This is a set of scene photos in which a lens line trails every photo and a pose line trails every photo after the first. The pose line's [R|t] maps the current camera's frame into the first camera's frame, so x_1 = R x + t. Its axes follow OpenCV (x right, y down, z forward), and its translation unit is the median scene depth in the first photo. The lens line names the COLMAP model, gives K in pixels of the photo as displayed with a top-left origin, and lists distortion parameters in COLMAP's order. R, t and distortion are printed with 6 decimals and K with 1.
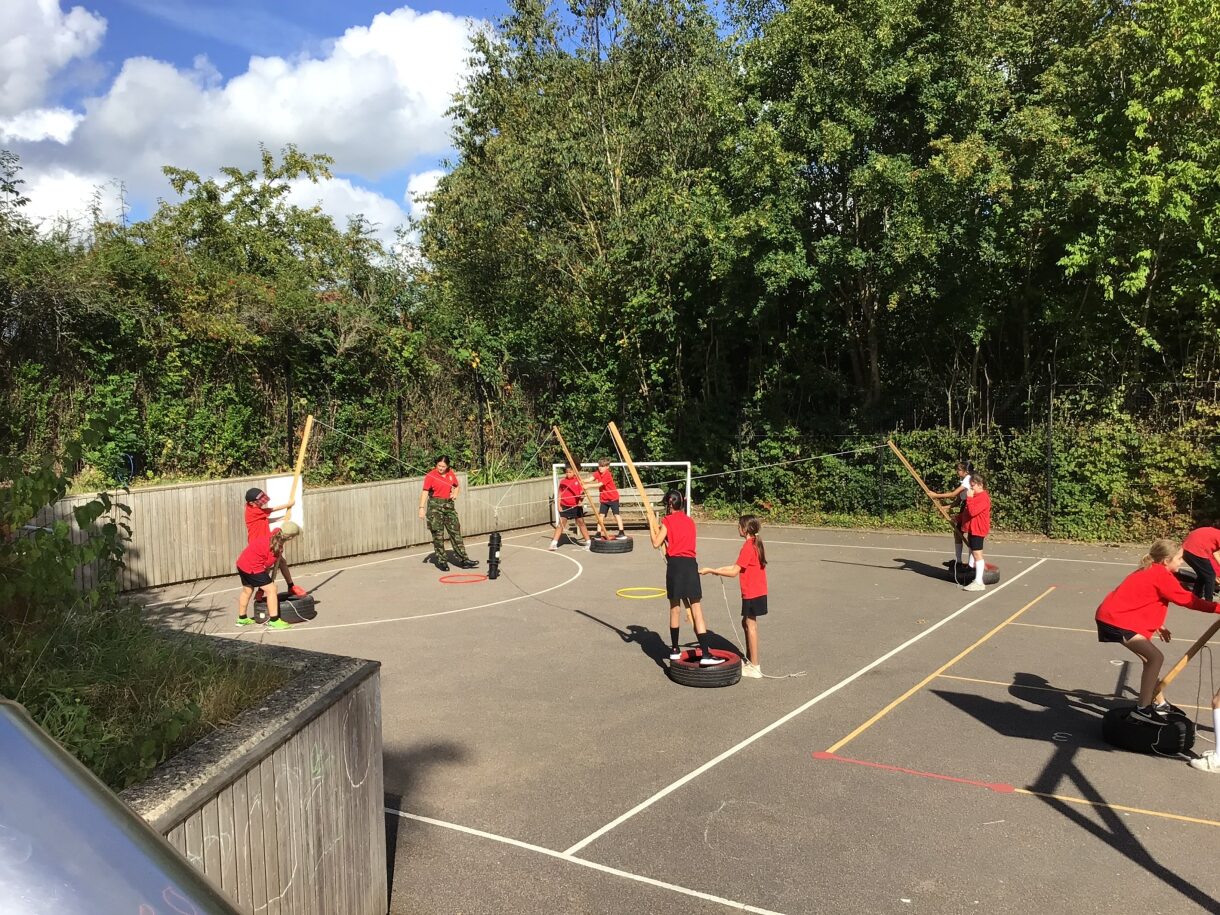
lens RADIAL K [[1116.3, 0, 610.0], [0, 1116.3, 457.5], [0, 0, 1]] dist [0.136994, -0.190650]
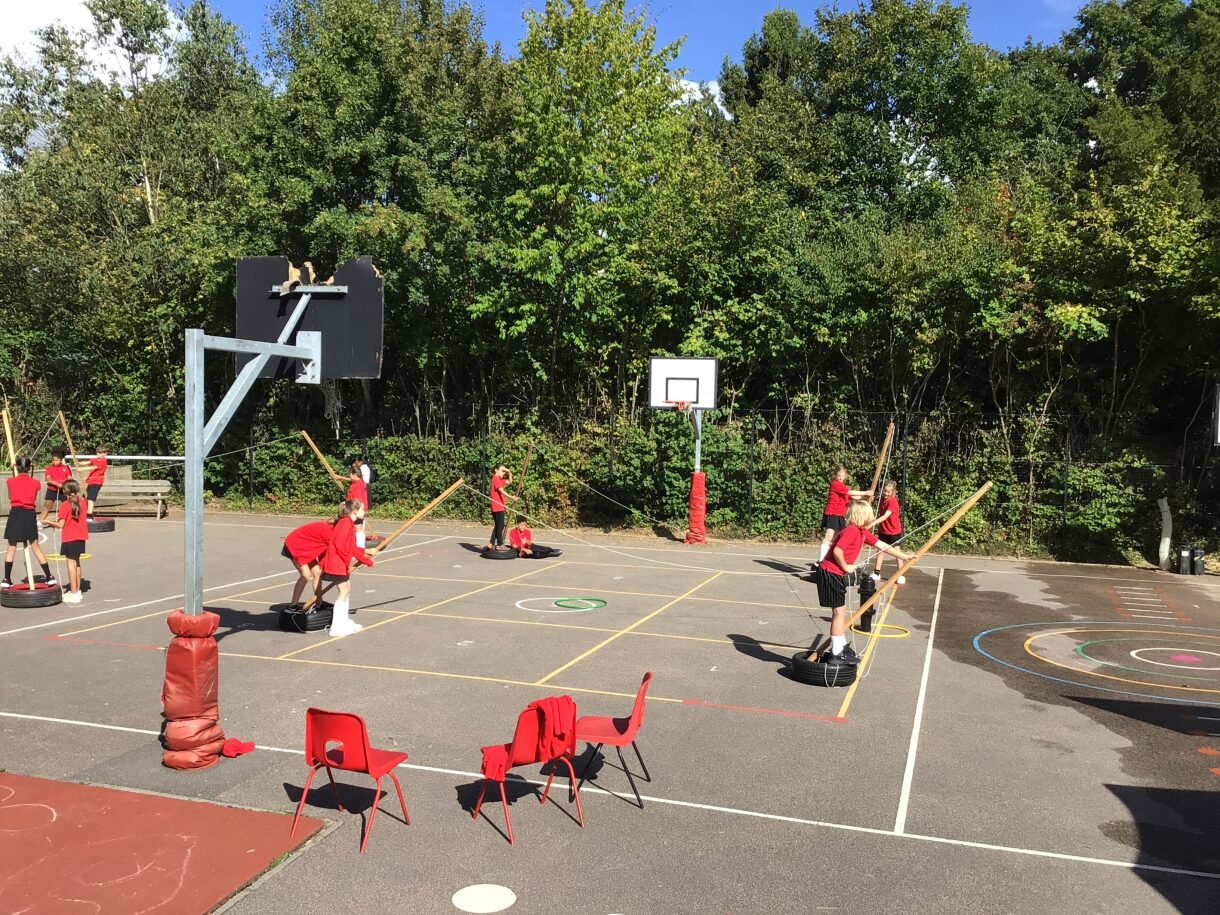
lens RADIAL K [[1116.3, 0, 610.0], [0, 1116.3, 457.5], [0, 0, 1]] dist [0.136994, -0.190650]
pose [[0.964395, 0.033526, 0.262334, 0.190227], [-0.028448, 0.999328, -0.023130, 0.020555], [-0.262933, 0.014843, 0.964700, -0.235186]]
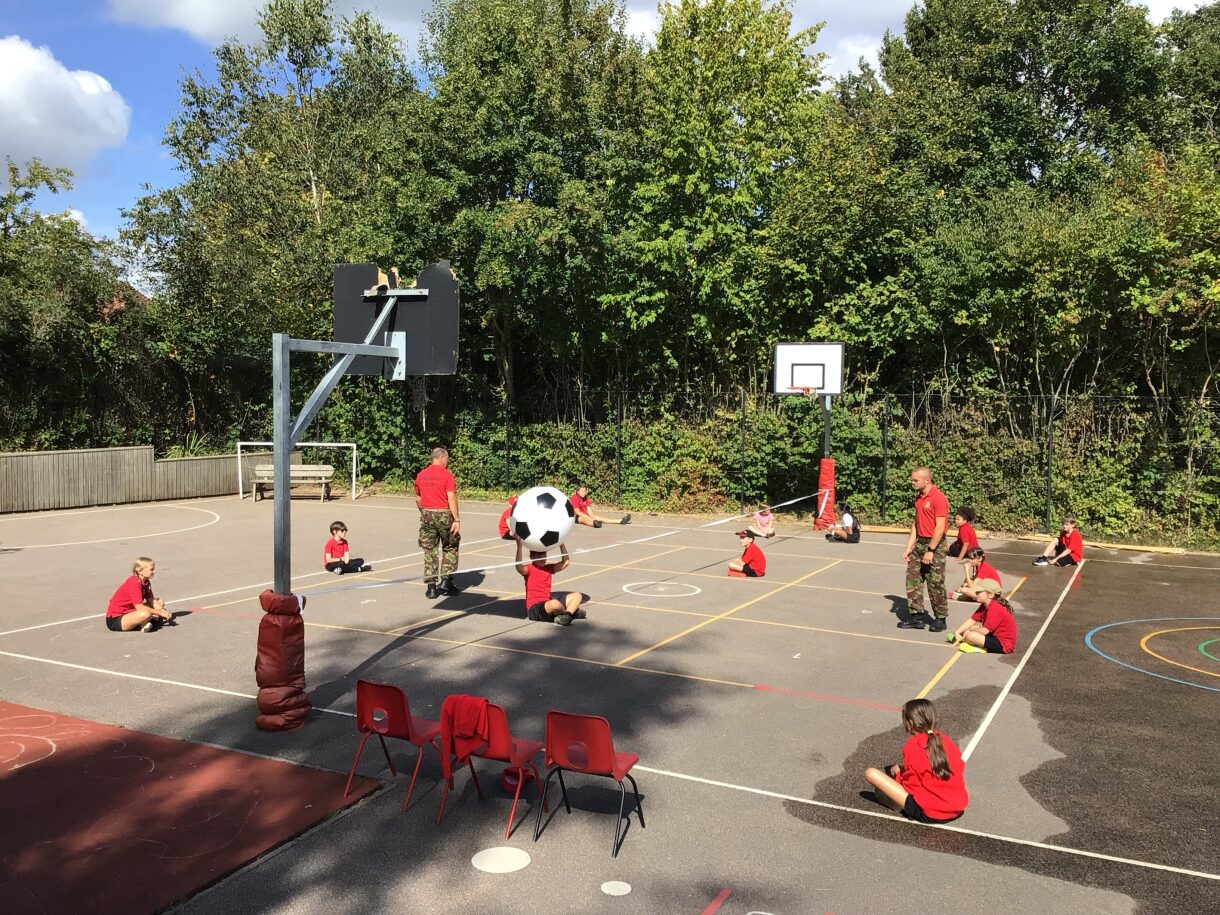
lens RADIAL K [[1110.7, 0, 595.7], [0, 1110.7, 450.4], [0, 0, 1]] dist [0.135197, -0.226679]
pose [[0.993846, 0.030353, 0.106529, 0.220217], [-0.029389, 0.999512, -0.010608, 0.017605], [-0.106799, 0.007412, 0.994253, -0.253316]]
